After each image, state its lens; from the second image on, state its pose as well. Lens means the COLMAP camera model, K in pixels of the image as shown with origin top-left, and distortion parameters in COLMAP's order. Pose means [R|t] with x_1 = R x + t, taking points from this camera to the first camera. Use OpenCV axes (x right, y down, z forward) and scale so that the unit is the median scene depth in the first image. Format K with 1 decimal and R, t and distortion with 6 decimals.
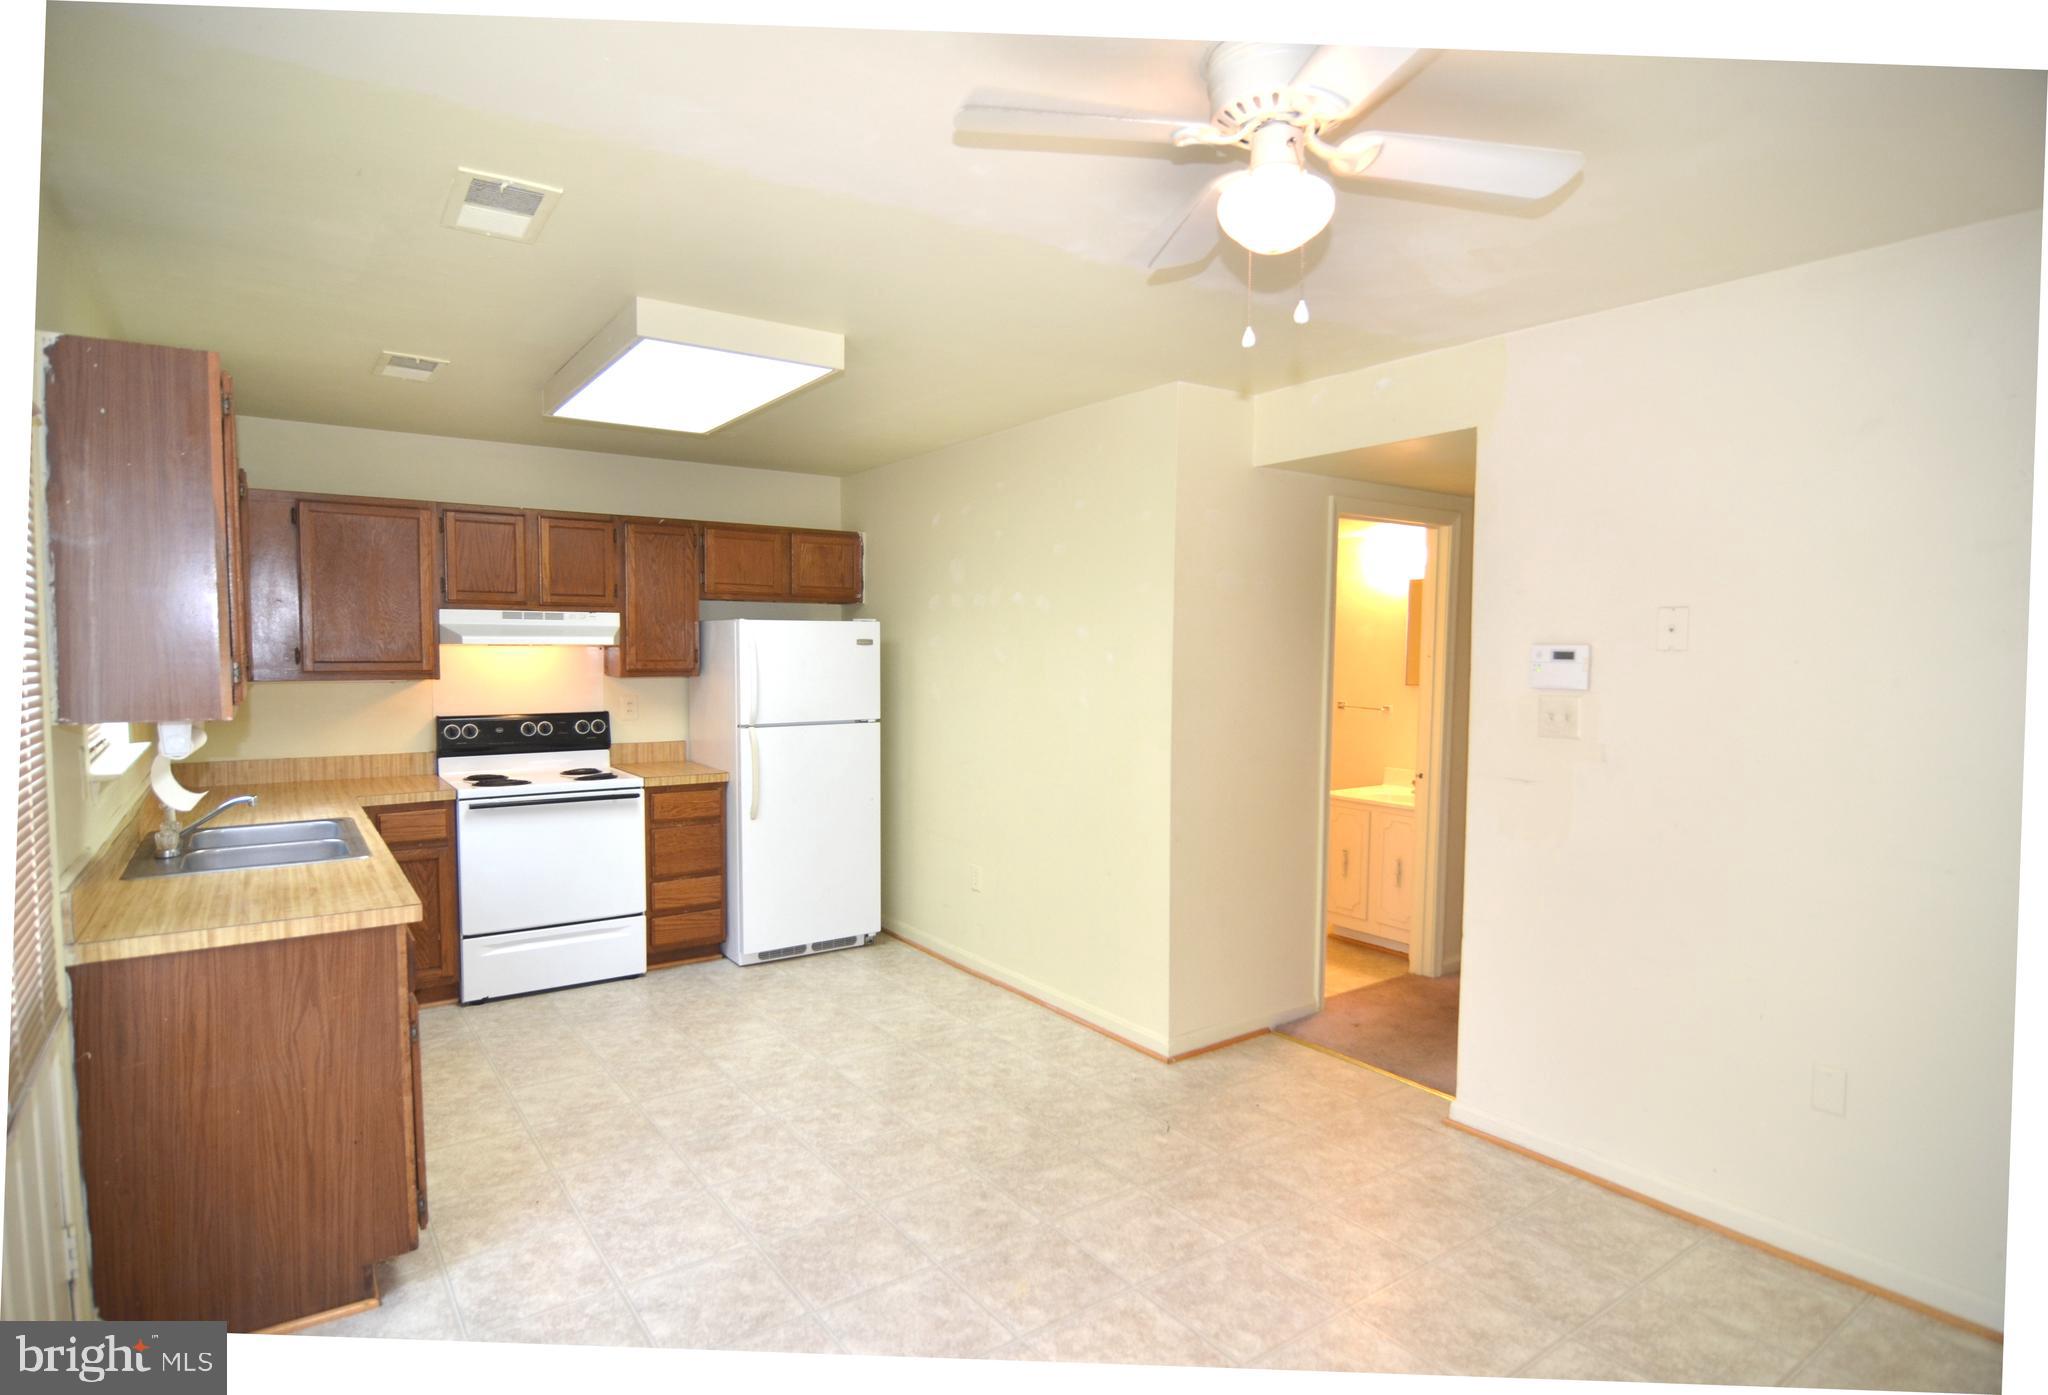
lens RADIAL K [[1039.5, 0, 1034.8], [0, 1039.5, 696.2], [0, 0, 1]] dist [0.020389, -0.000464]
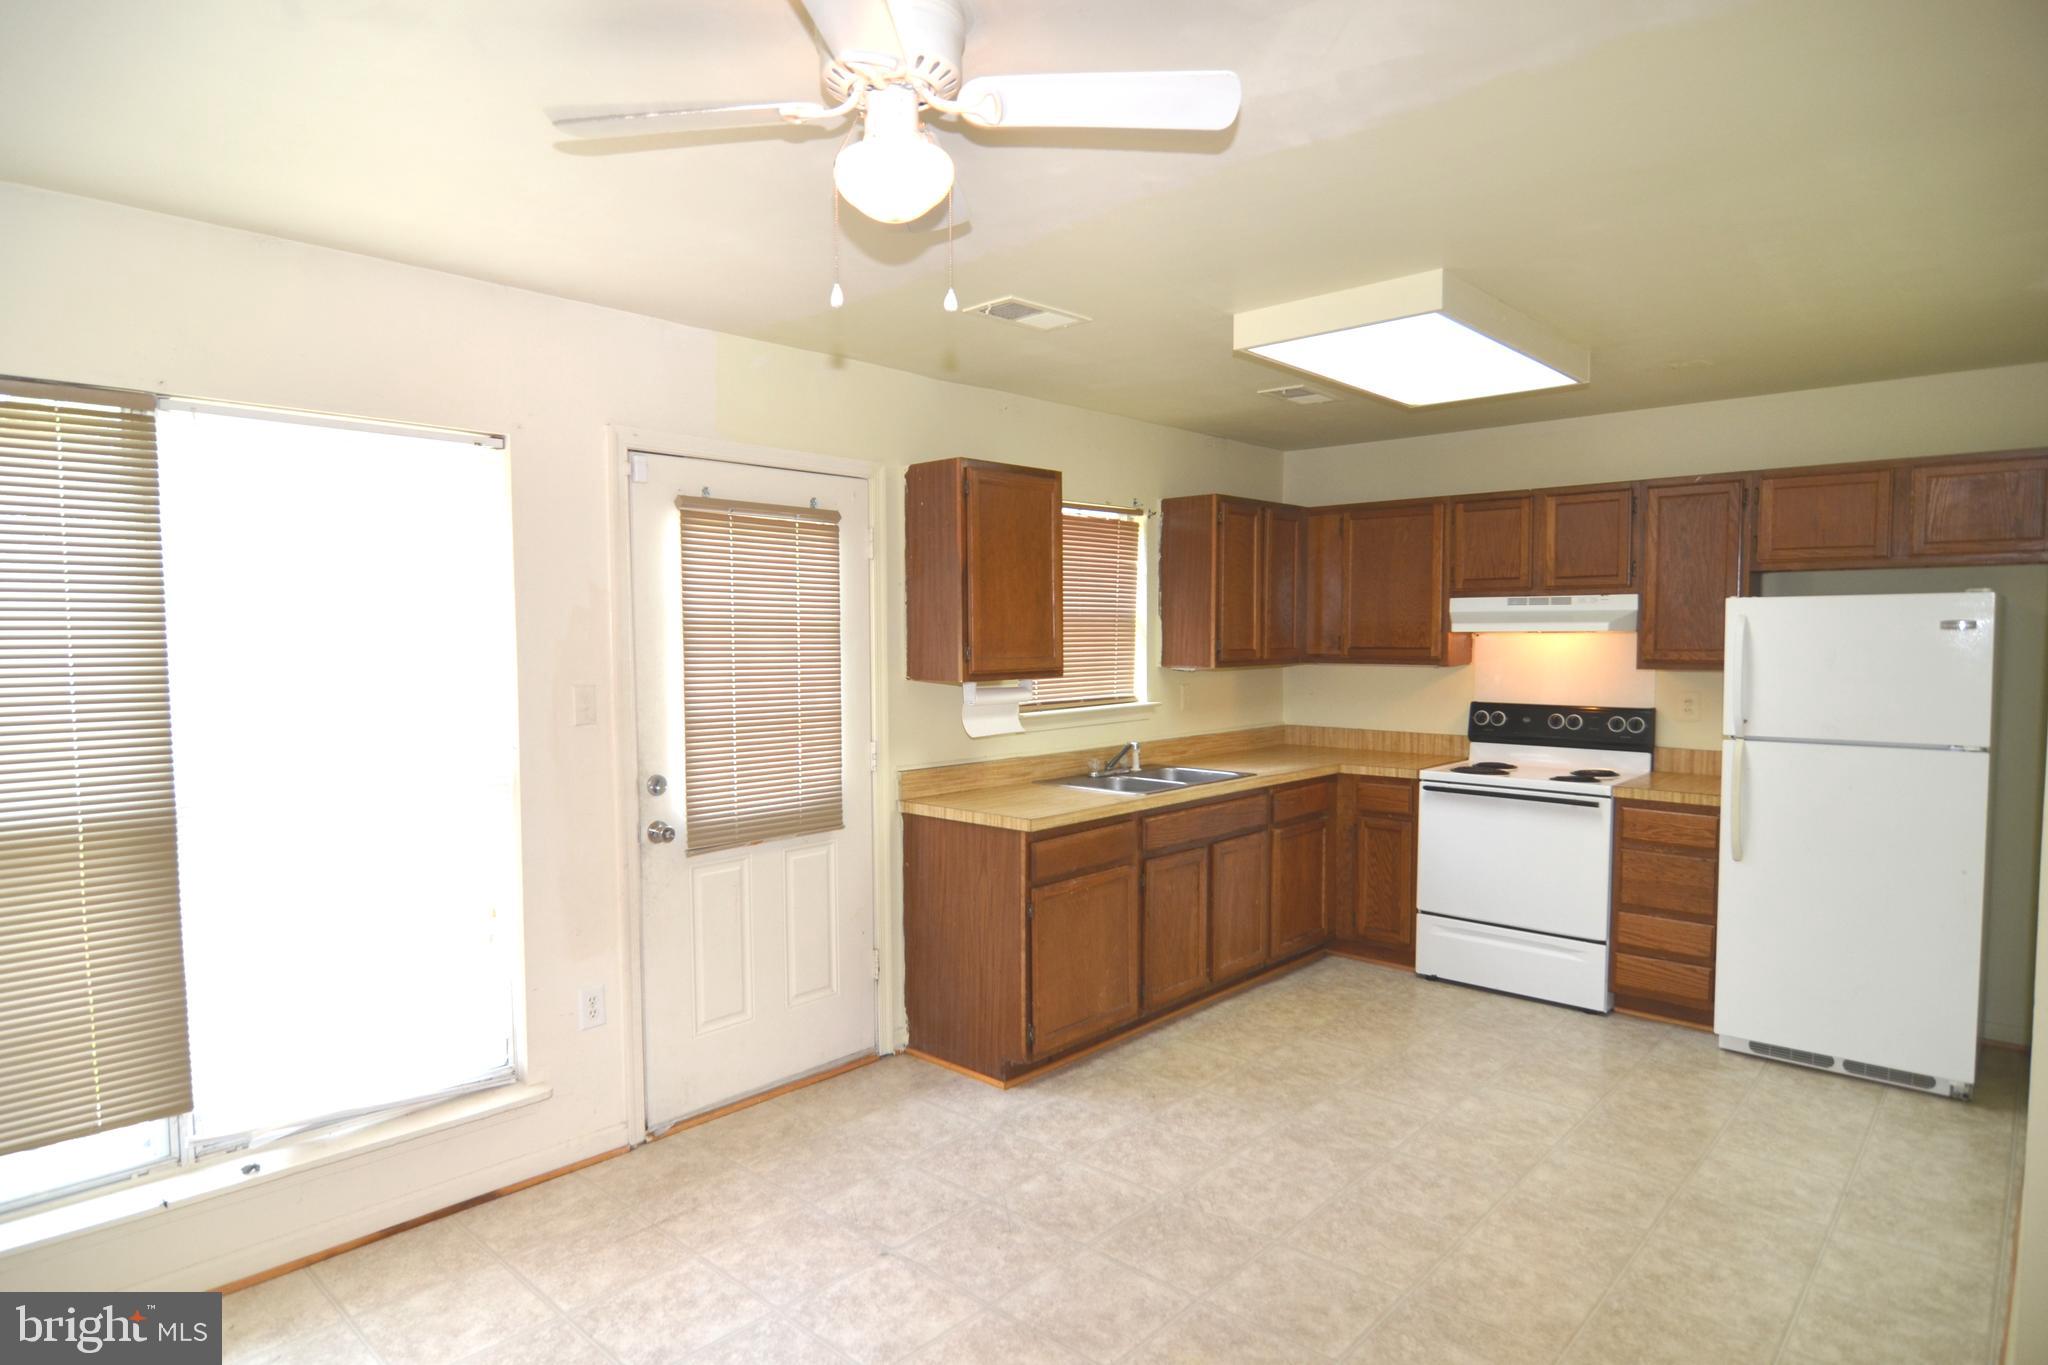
lens RADIAL K [[1182.1, 0, 1038.6], [0, 1182.1, 678.4], [0, 0, 1]] dist [-0.000311, -0.000975]
pose [[0.220863, 0.034116, -0.974708, 0.467617], [-0.041600, 0.998808, 0.025533, -0.015437], [0.974417, 0.034909, 0.222019, 0.322333]]
